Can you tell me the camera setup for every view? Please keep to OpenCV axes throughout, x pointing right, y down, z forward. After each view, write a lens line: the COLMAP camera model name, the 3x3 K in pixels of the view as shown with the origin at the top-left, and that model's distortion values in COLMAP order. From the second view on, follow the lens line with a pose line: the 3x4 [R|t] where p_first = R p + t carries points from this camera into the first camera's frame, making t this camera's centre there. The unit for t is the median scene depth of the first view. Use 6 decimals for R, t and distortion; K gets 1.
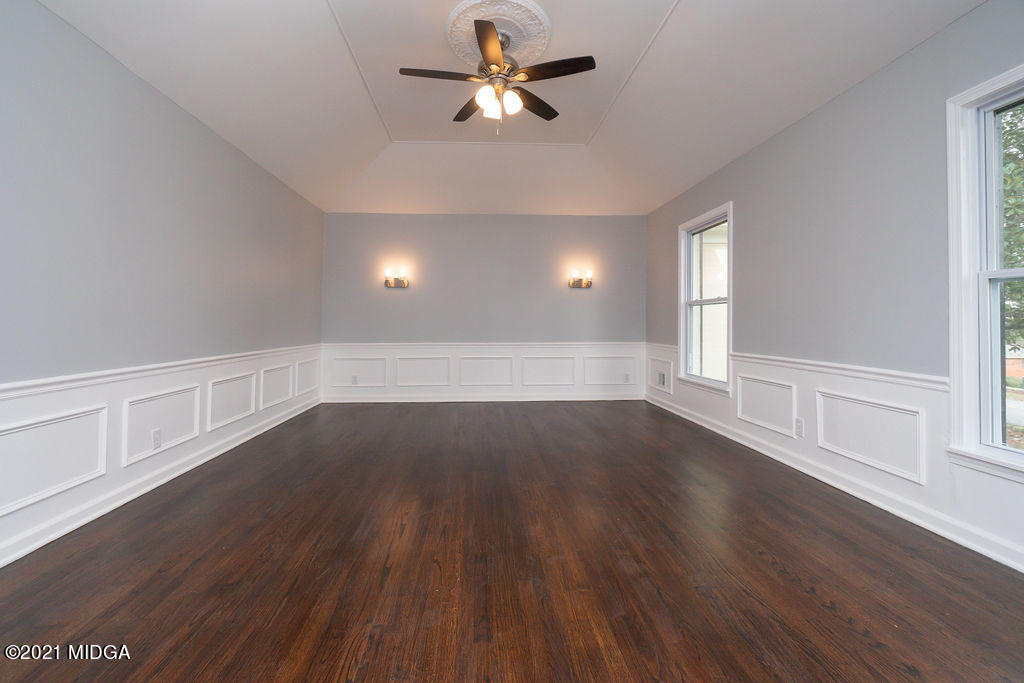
lens RADIAL K [[445.1, 0, 493.1], [0, 445.1, 312.5], [0, 0, 1]] dist [0.000871, 0.000004]
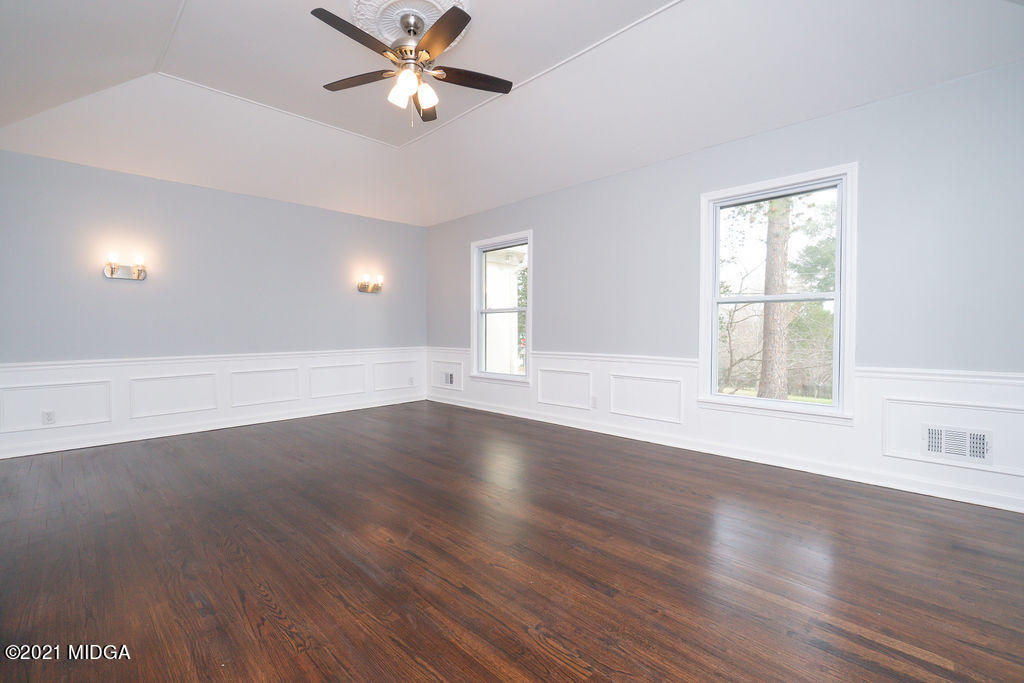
lens RADIAL K [[445.1, 0, 505.9], [0, 445.1, 338.5], [0, 0, 1]] dist [0.000871, 0.000004]
pose [[0.744361, -0.019316, 0.667498, -0.348251], [-0.010713, 0.999108, 0.040859, 0.003463], [-0.667692, -0.037565, 0.743490, 0.114608]]
